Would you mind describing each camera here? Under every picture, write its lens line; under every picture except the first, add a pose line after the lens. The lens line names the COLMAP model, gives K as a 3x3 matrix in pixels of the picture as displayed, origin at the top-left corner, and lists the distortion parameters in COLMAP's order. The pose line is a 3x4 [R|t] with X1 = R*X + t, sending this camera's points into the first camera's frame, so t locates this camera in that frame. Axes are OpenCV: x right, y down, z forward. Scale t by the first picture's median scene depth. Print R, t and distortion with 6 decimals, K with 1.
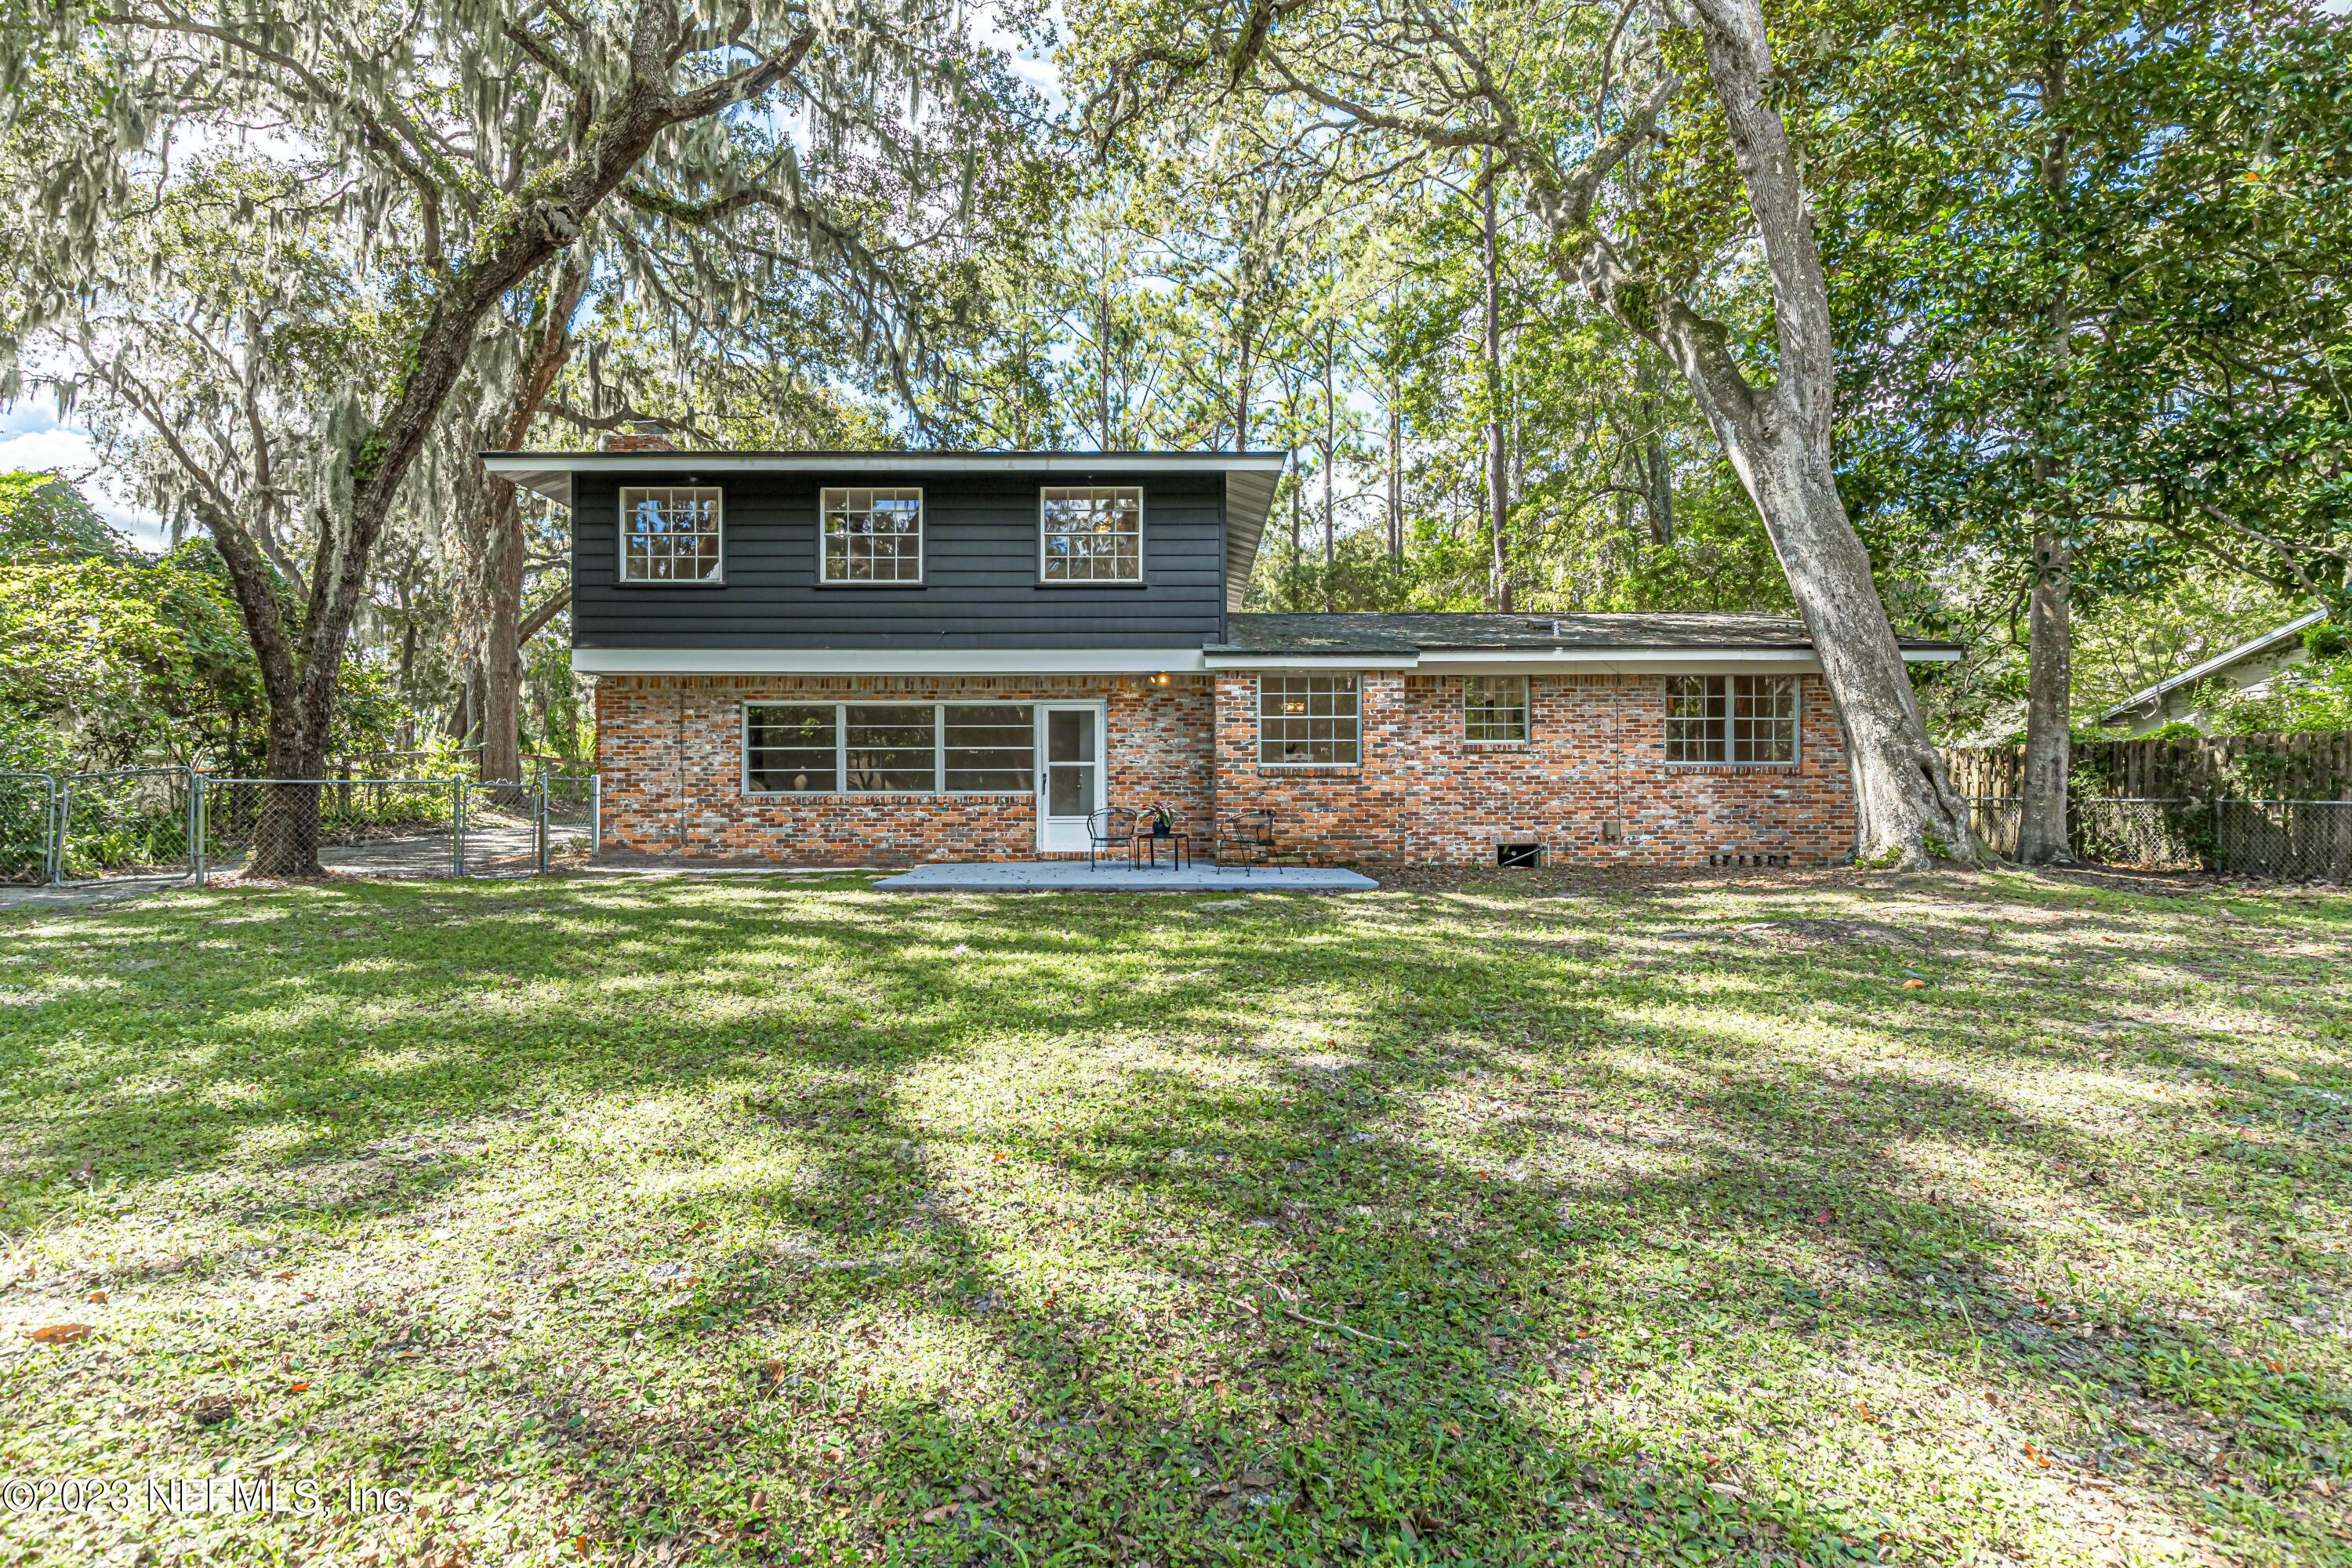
lens RADIAL K [[1071.1, 0, 1176.2], [0, 1071.1, 782.2], [0, 0, 1]] dist [0.012239, -0.000819]
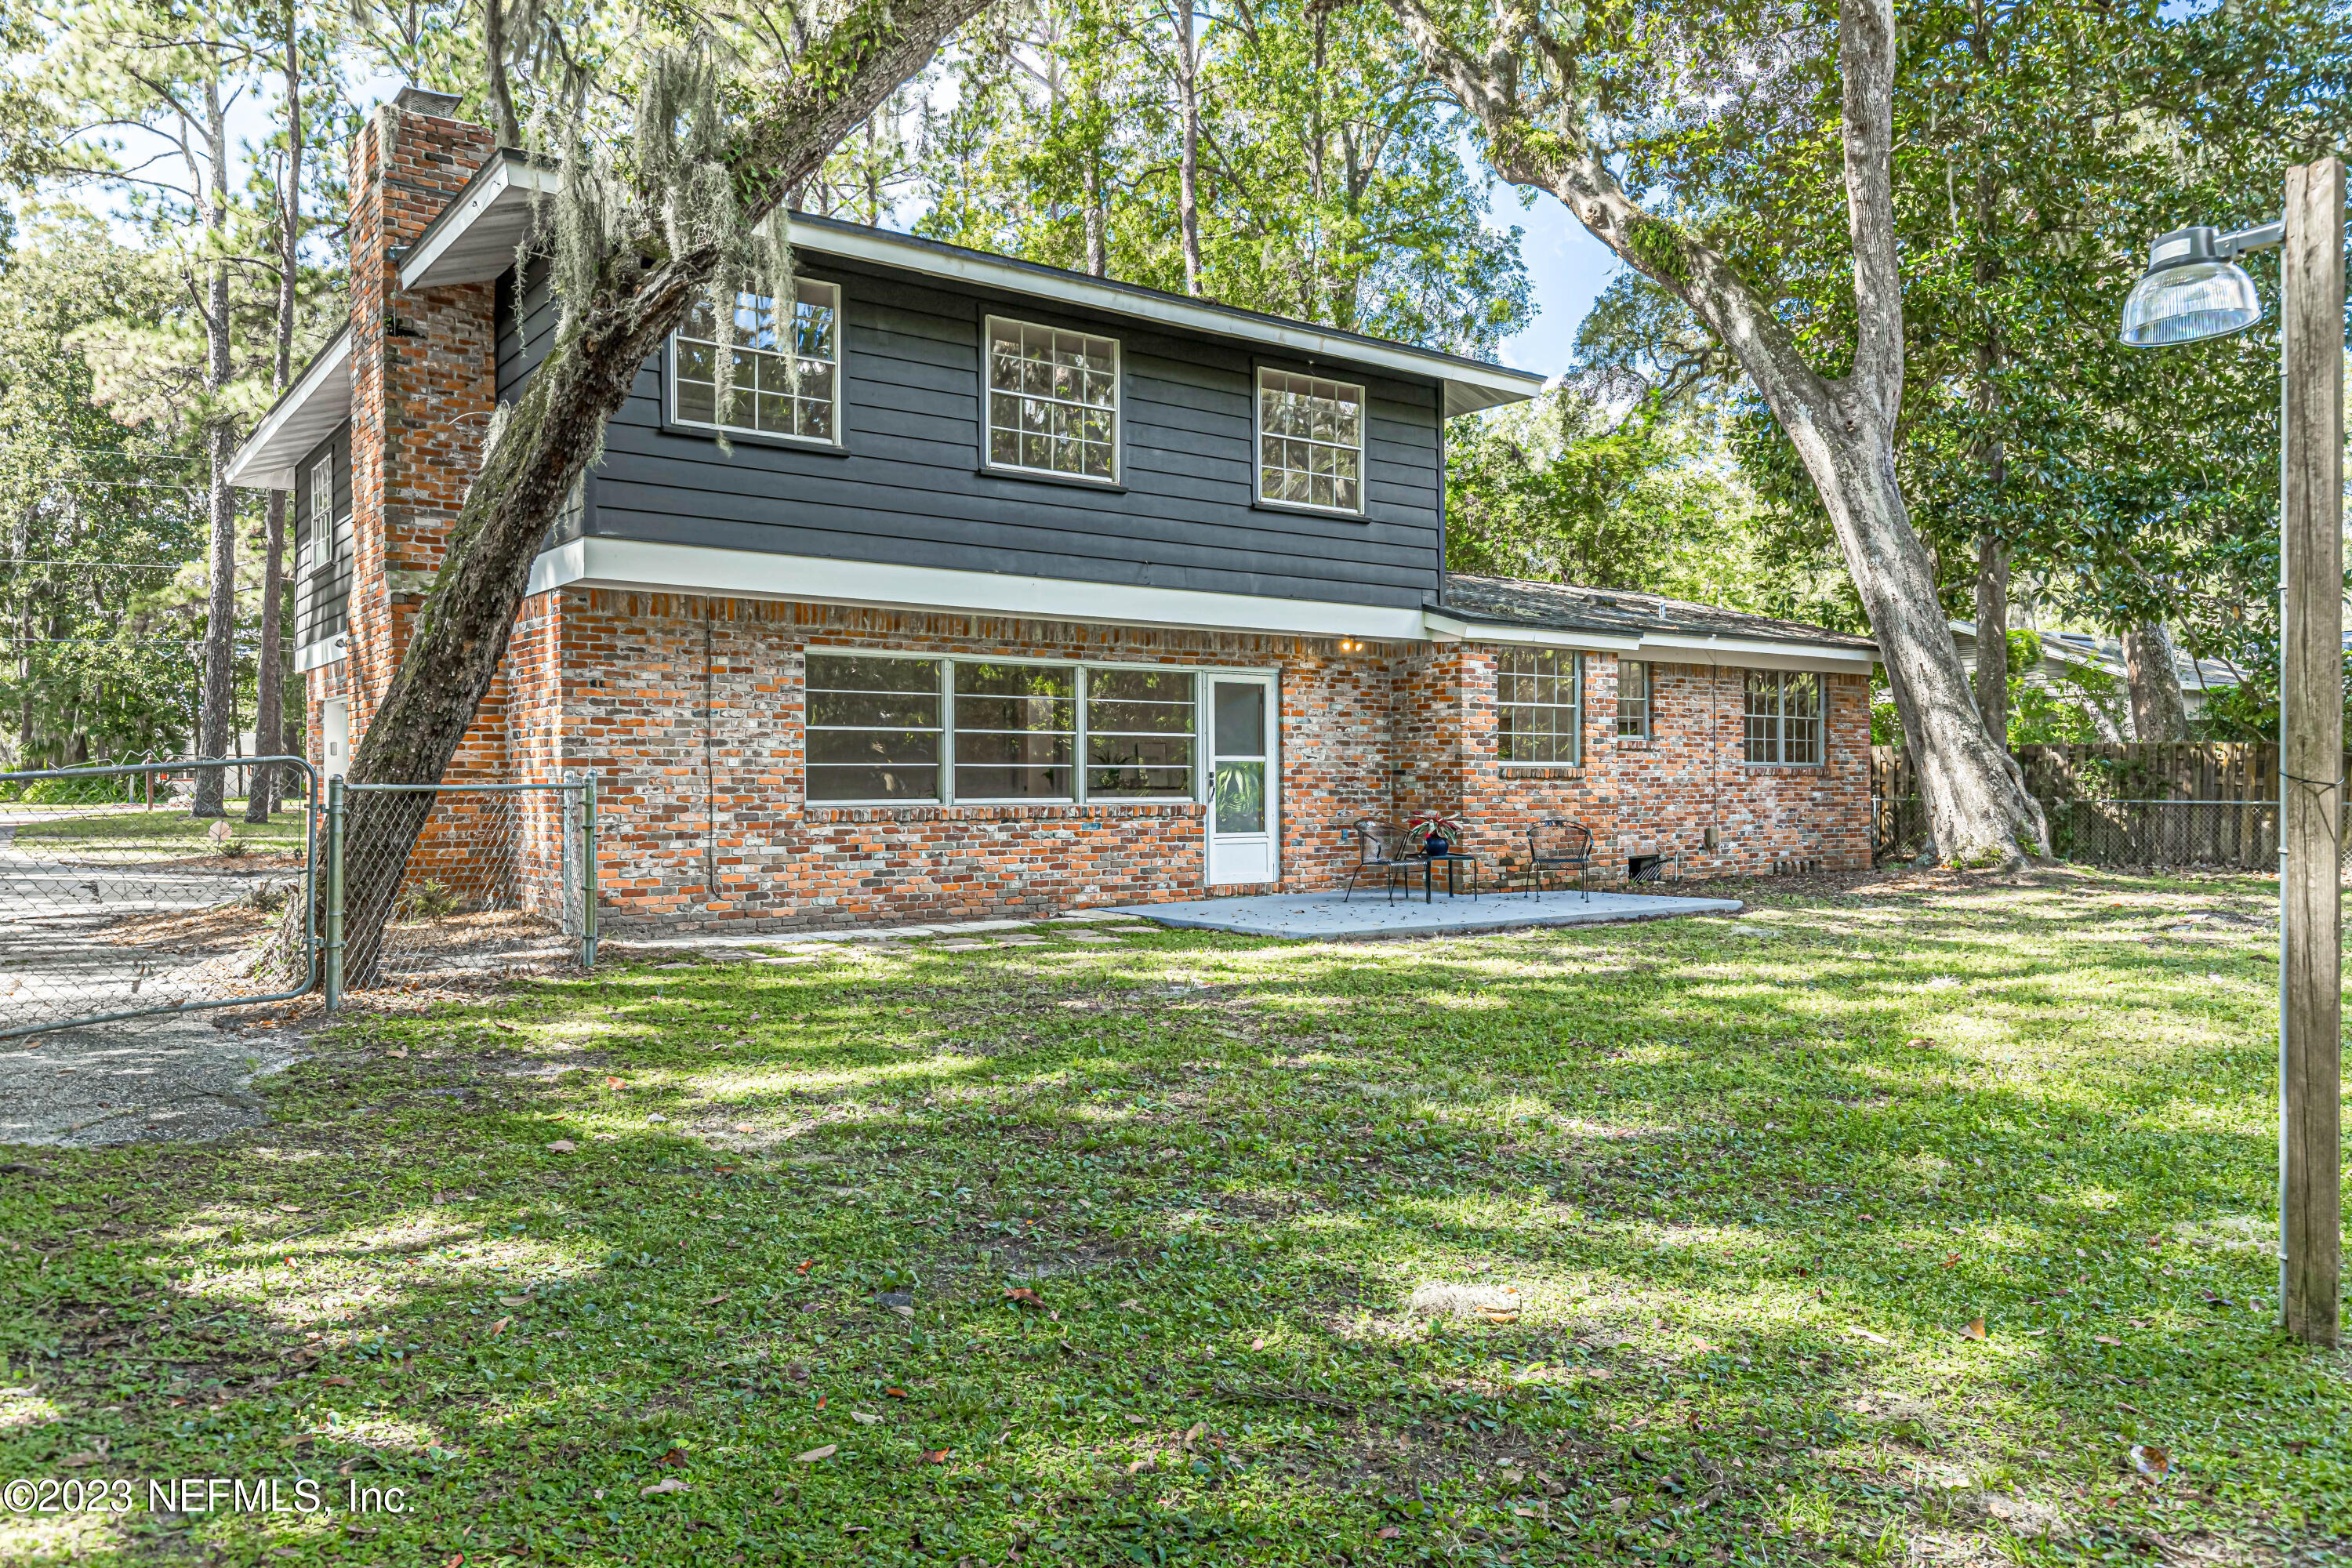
lens RADIAL K [[1661.3, 0, 1176.9], [0, 1661.3, 784.2], [0, 0, 1]] dist [-0.005000, -0.000990]
pose [[0.800892, -0.000394, 0.598809, -0.787406], [-0.004338, 0.999970, 0.006461, -0.007231], [-0.598794, -0.007772, 0.800866, 0.151143]]
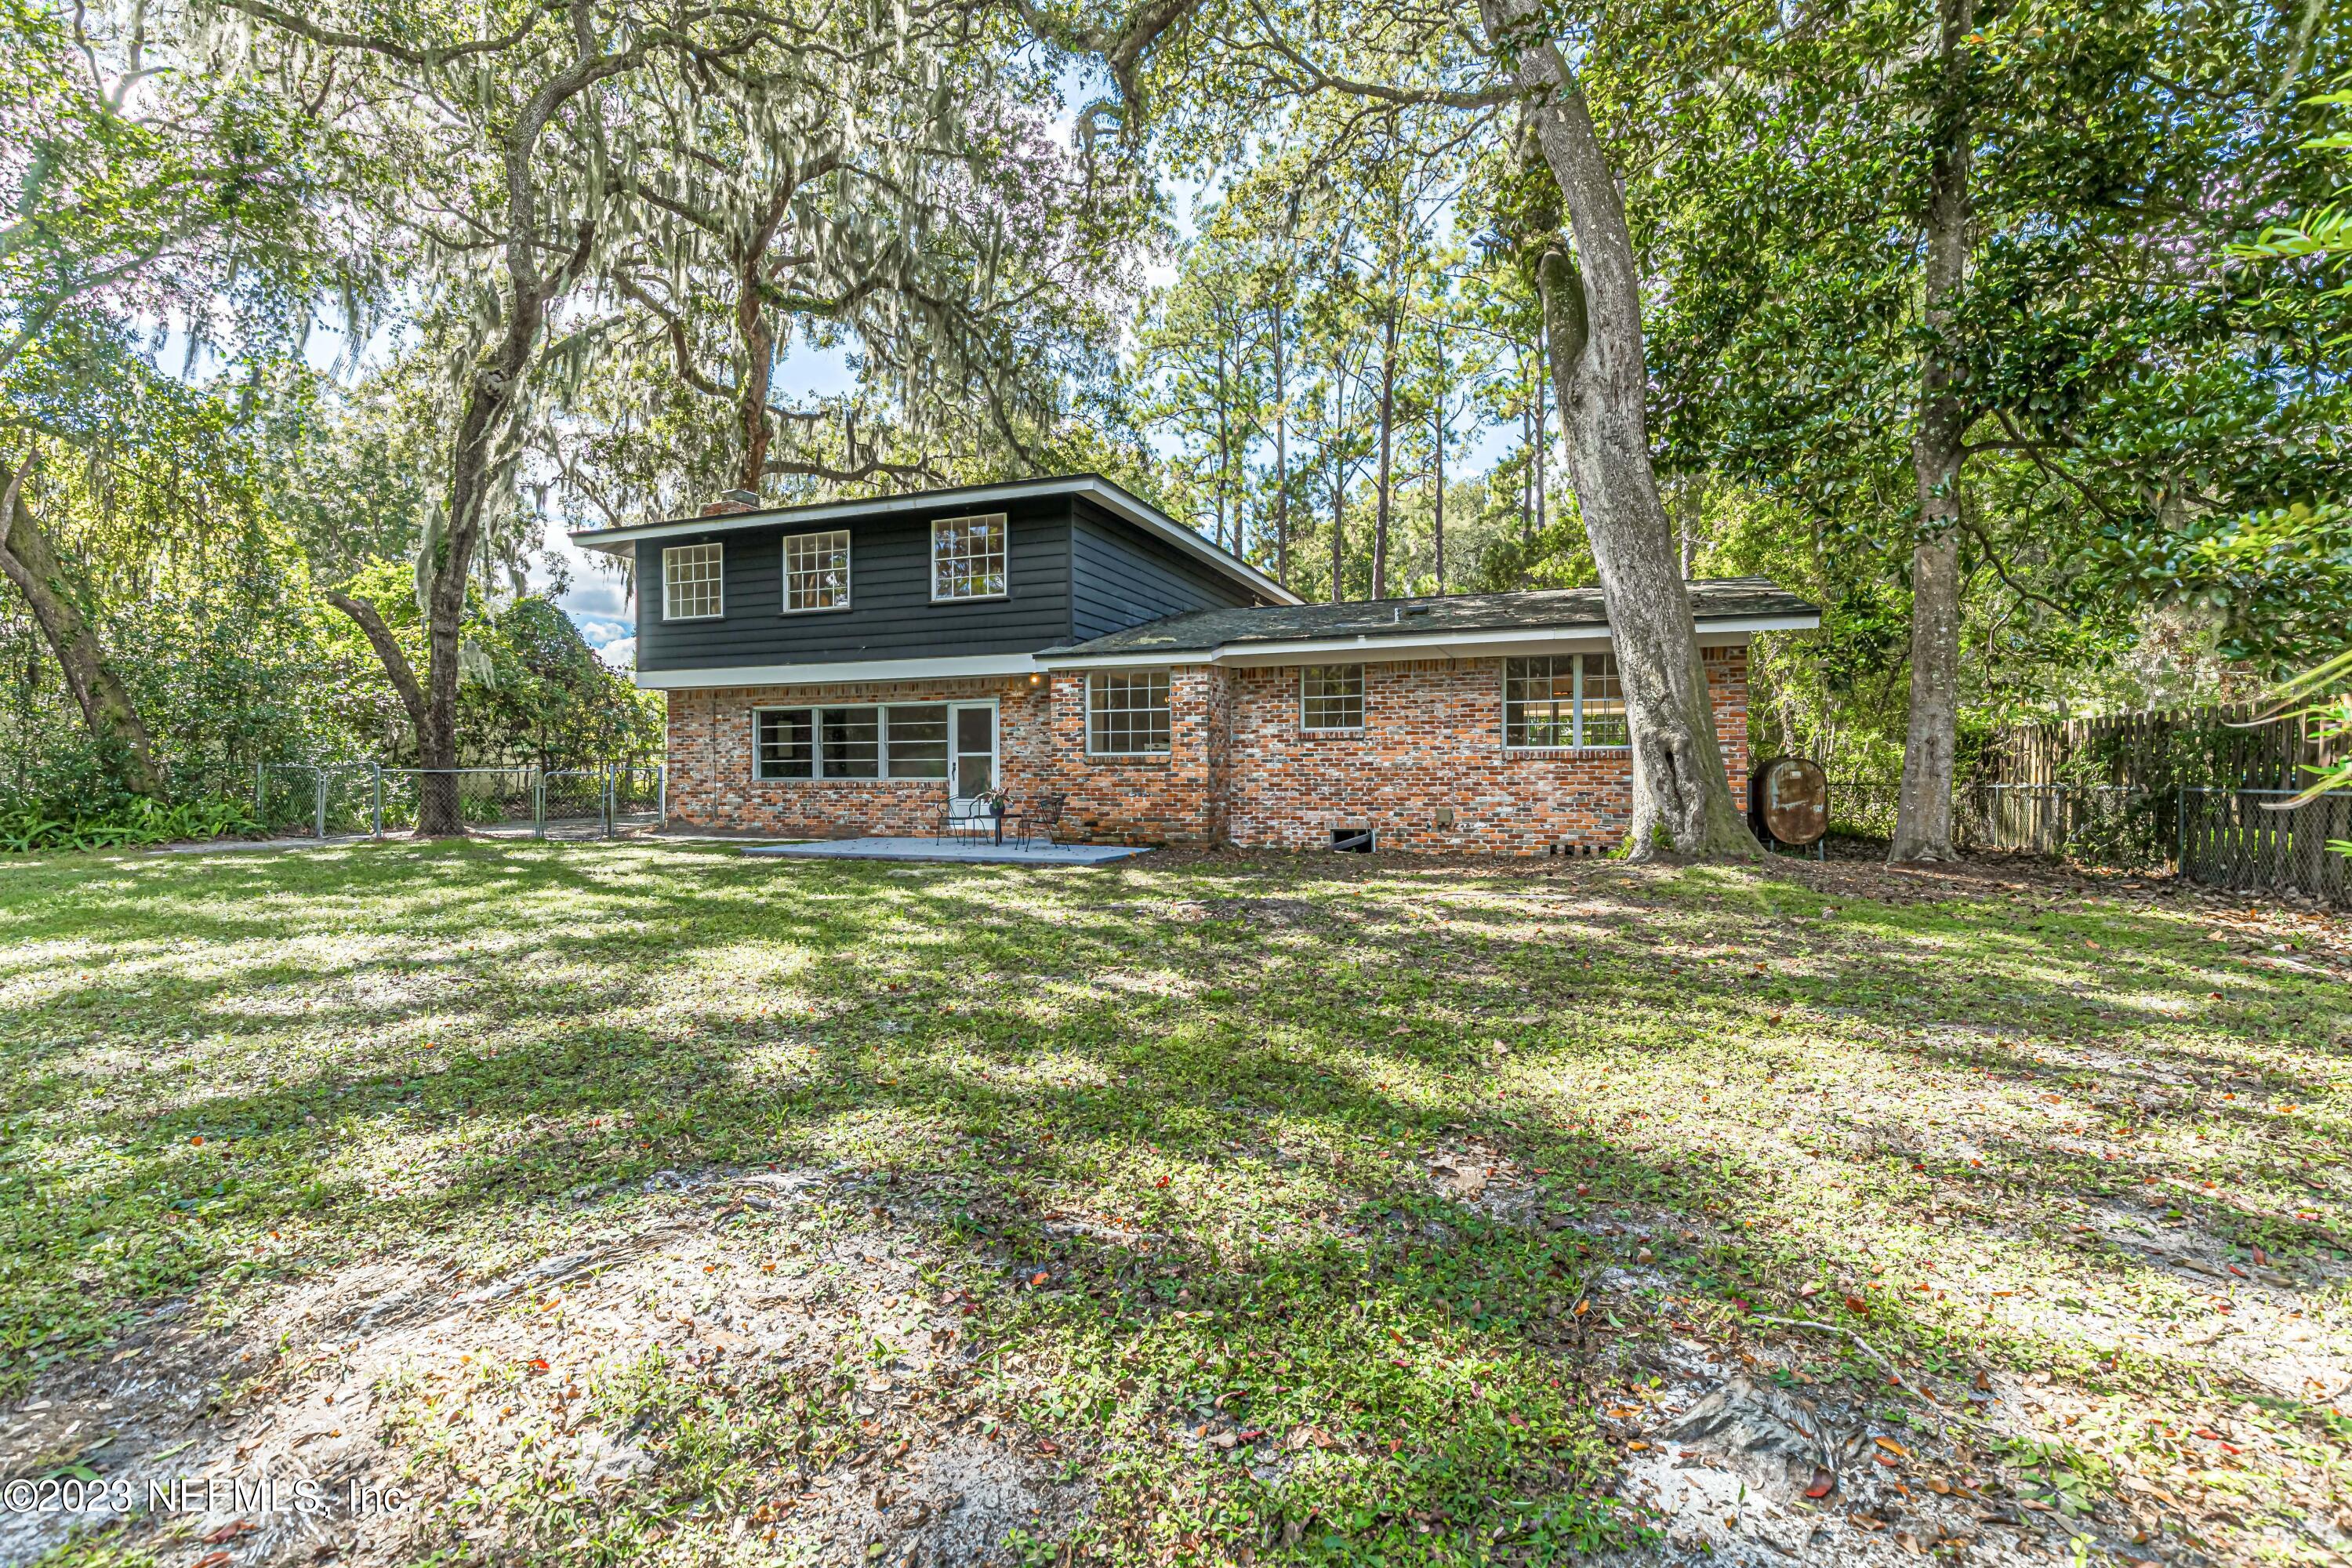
lens RADIAL K [[1071.1, 0, 1180.4], [0, 1071.1, 783.7], [0, 0, 1]] dist [0.012239, -0.000819]
pose [[0.931275, 0.001734, -0.364312, 0.537455], [0.003460, 0.999901, 0.013604, -0.000111], [0.364300, -0.013930, 0.931177, -0.004732]]
